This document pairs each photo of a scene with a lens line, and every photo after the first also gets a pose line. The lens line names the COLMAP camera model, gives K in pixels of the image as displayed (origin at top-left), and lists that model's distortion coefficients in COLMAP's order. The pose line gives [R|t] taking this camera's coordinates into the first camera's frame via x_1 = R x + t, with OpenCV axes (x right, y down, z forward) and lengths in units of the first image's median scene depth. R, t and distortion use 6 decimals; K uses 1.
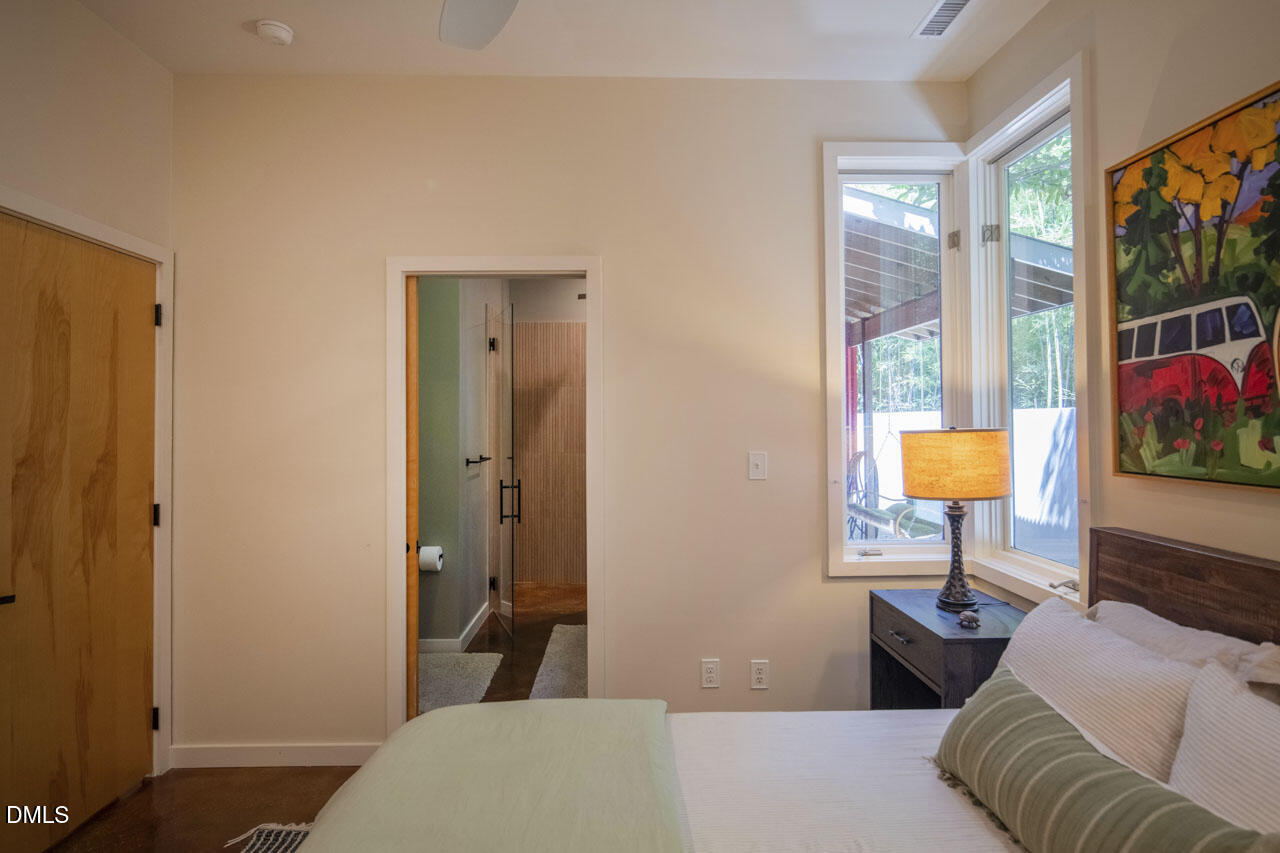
lens RADIAL K [[701.0, 0, 640.3], [0, 701.0, 413.7], [0, 0, 1]] dist [0.000390, -0.002264]
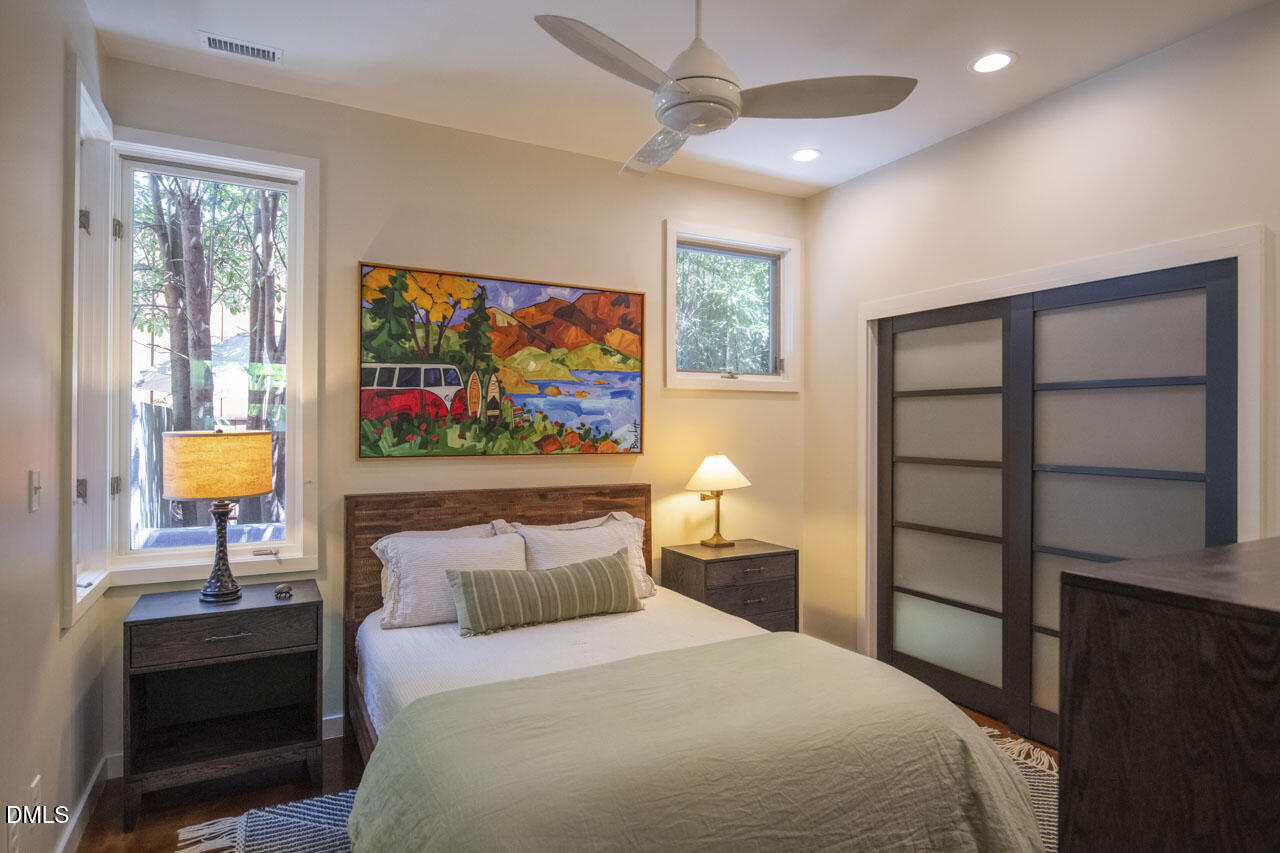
lens RADIAL K [[701.0, 0, 640.6], [0, 701.0, 427.6], [0, 0, 1]] dist [0.000390, -0.002264]
pose [[-0.443093, -0.006199, 0.896454, -1.120320], [-0.015706, 0.999876, -0.000849, 0.008915], [-0.896338, -0.014456, -0.443135, 1.272520]]
